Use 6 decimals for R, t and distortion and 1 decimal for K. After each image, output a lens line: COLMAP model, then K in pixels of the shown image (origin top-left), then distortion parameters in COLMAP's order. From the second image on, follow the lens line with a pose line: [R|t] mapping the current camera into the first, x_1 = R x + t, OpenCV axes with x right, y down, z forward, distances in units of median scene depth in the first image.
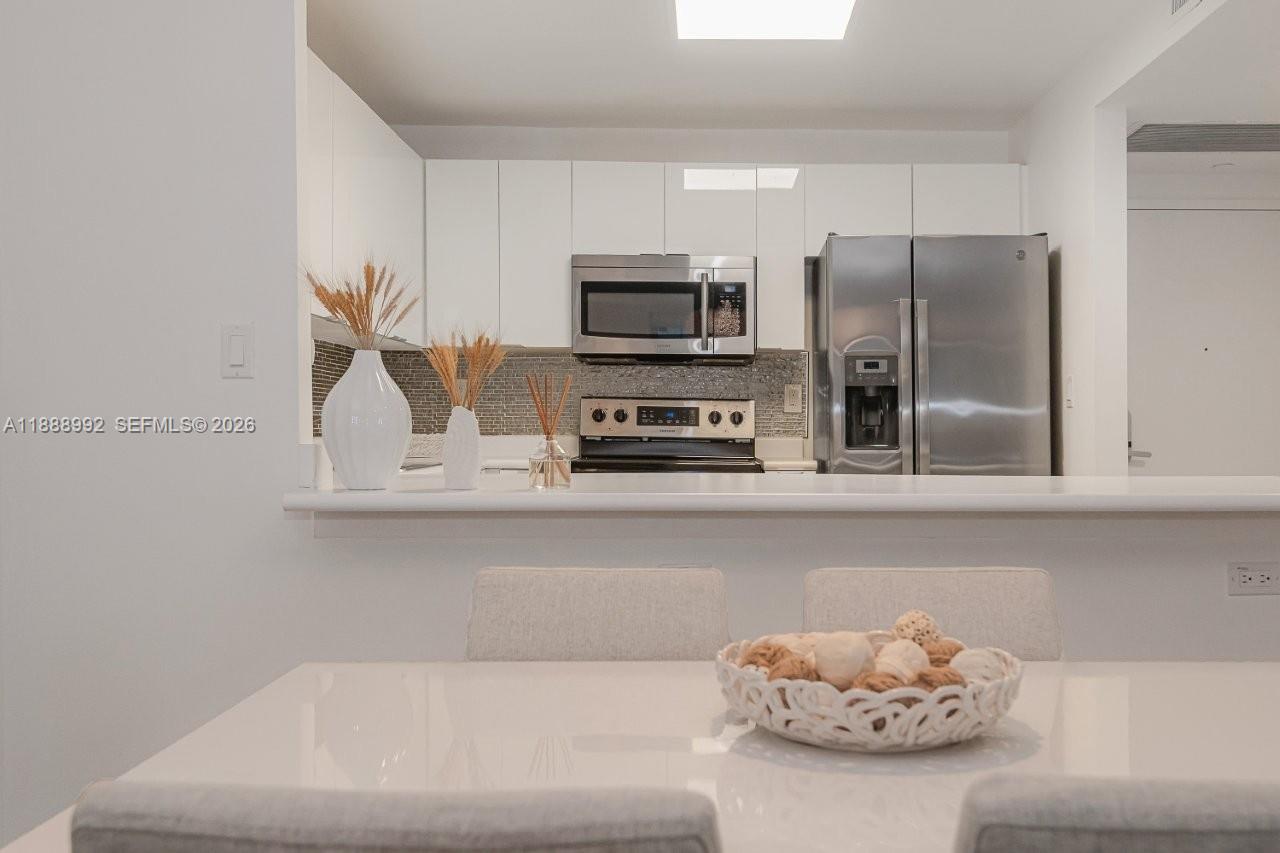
lens RADIAL K [[1298.1, 0, 713.2], [0, 1298.1, 526.8], [0, 0, 1]] dist [0.019015, 0.000000]
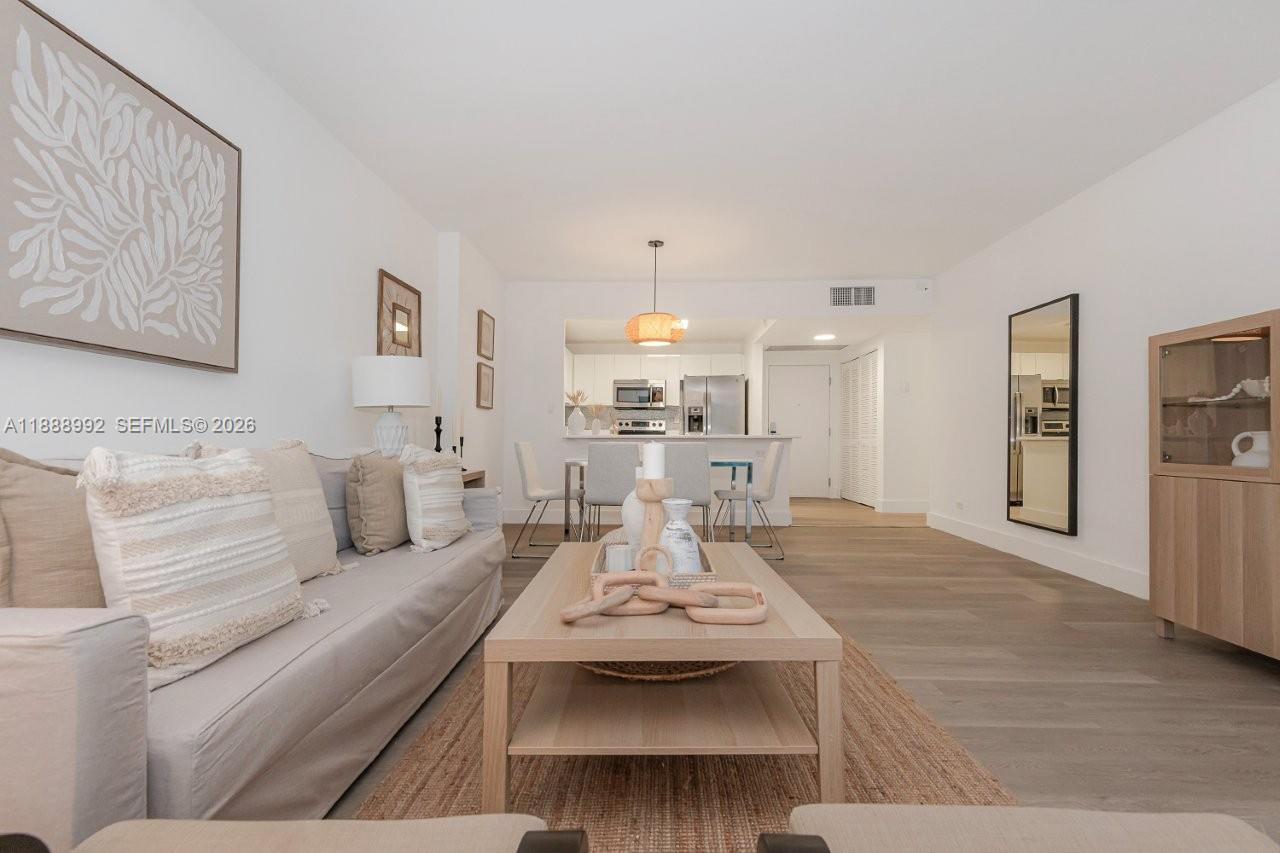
lens RADIAL K [[613.3, 0, 557.5], [0, 613.3, 440.2], [0, 0, 1]] dist [0.029240, -0.001316]
pose [[0.984546, 0.008957, -0.174897, 0.037908], [-0.021763, 0.997208, -0.071438, 0.089051], [0.173769, 0.074140, 0.981992, -0.732054]]
